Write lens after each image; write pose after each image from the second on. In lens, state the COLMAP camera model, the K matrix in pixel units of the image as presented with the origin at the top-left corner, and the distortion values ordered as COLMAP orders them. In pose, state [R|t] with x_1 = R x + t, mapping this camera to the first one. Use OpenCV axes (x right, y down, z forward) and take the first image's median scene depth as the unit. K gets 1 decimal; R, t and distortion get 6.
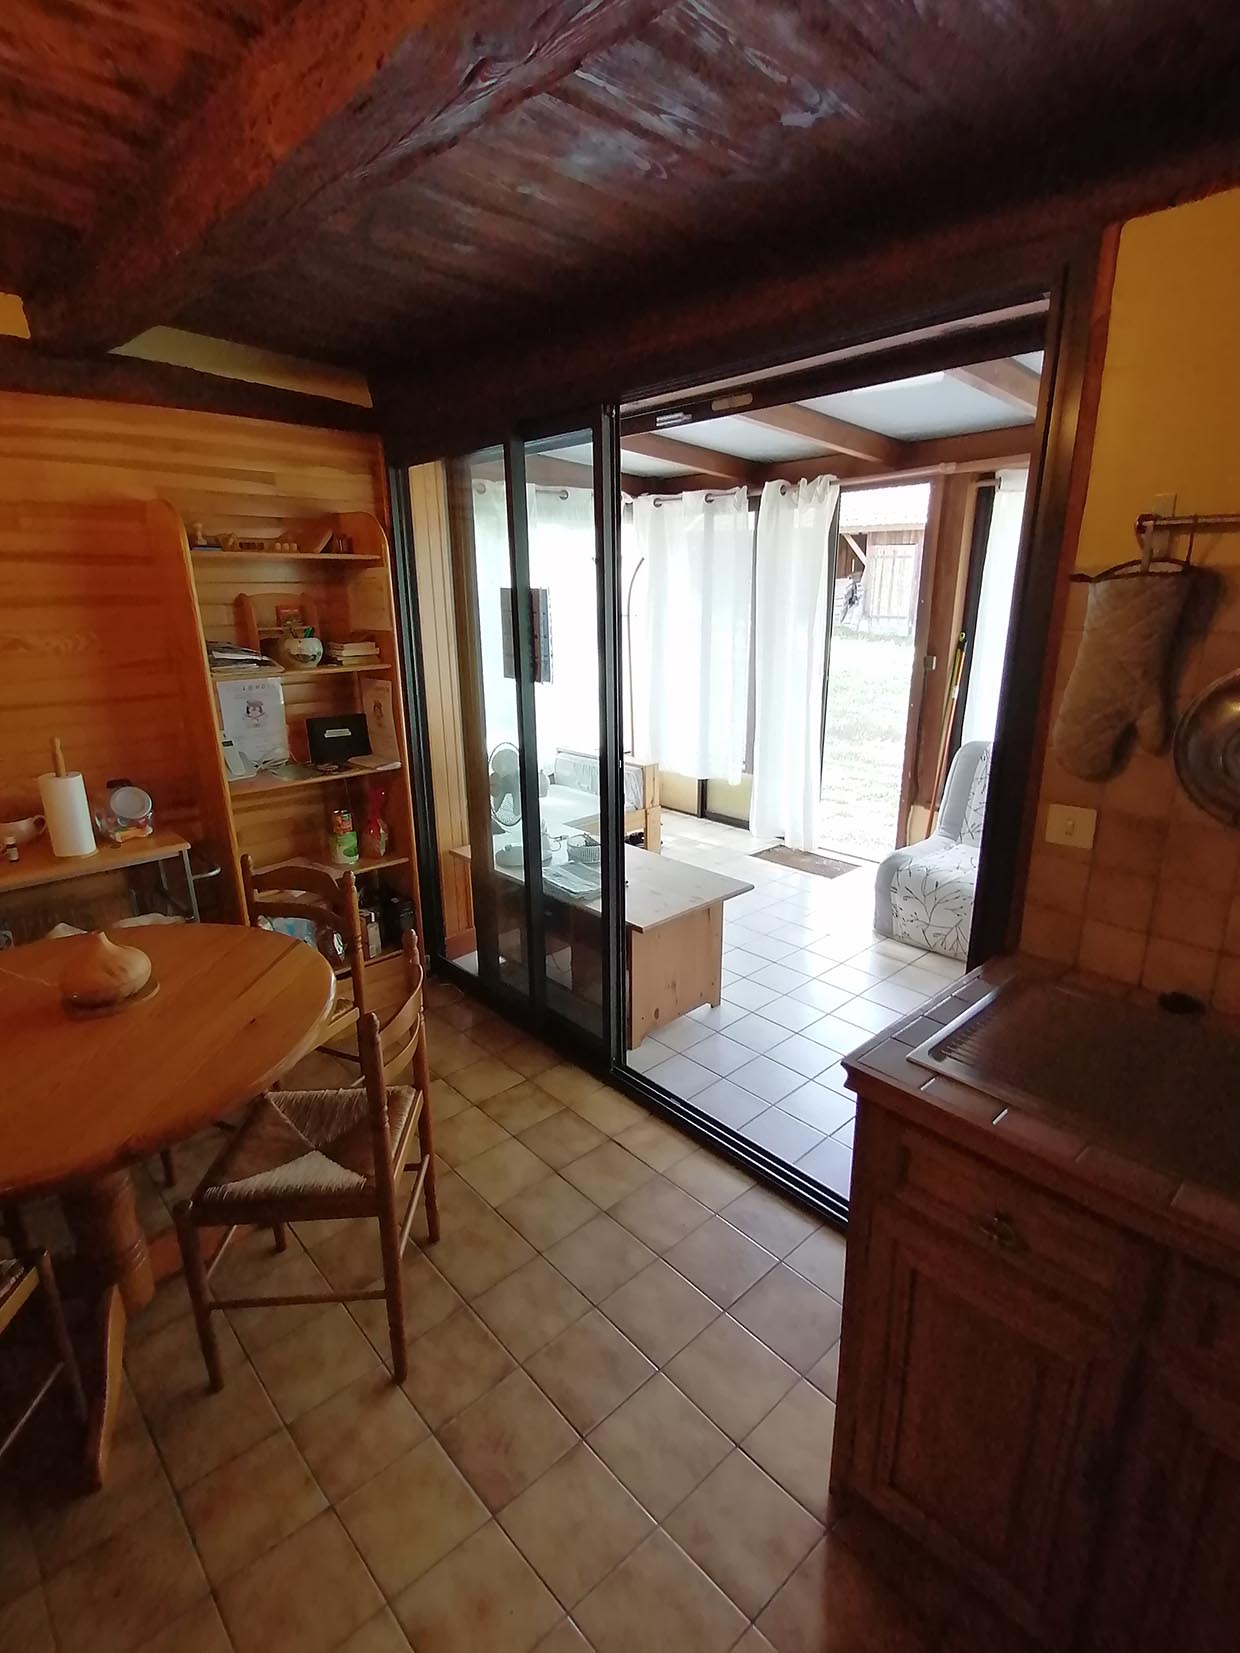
lens RADIAL K [[802.5, 0, 612.3], [0, 802.5, 835.8], [0, 0, 1]] dist [0.023472, -0.017860]
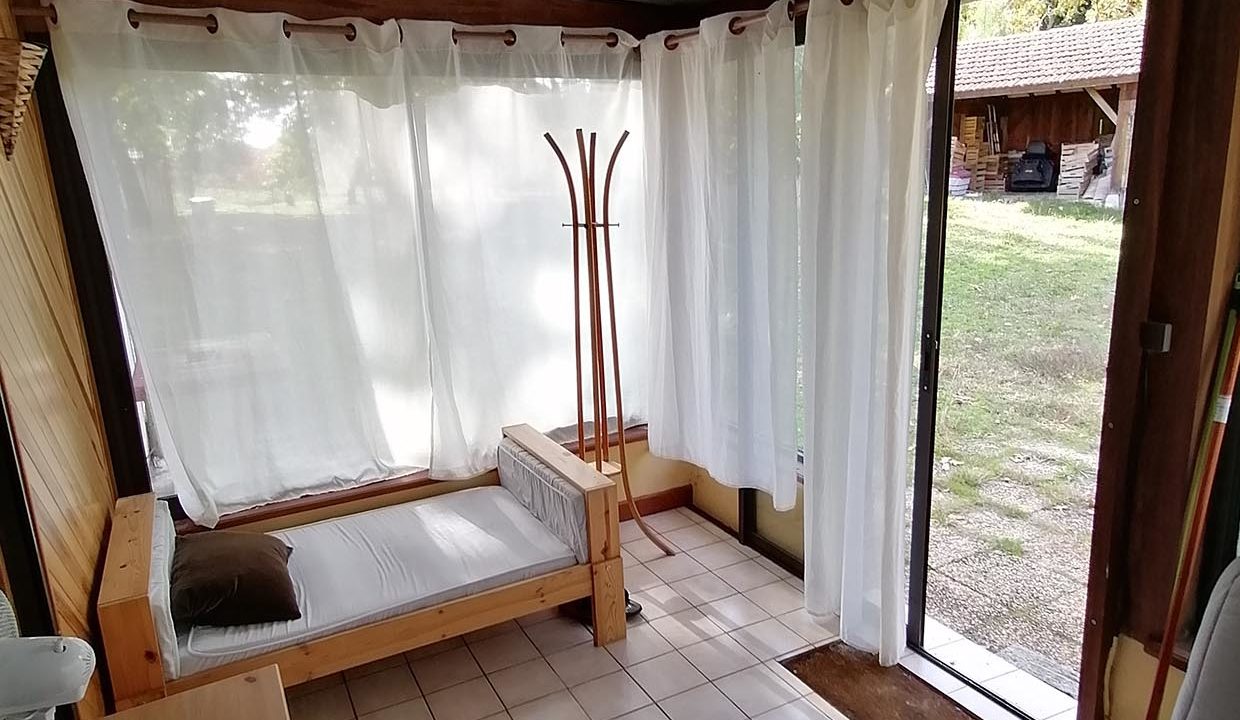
lens RADIAL K [[808.4, 0, 620.0], [0, 808.4, 360.0], [0, 0, 1]] dist [0.036281, 0.001051]
pose [[0.967602, 0.031784, -0.250471, 0.189110], [-0.047264, 0.997310, -0.056033, -0.138300], [0.248017, 0.066056, 0.966501, 0.417326]]
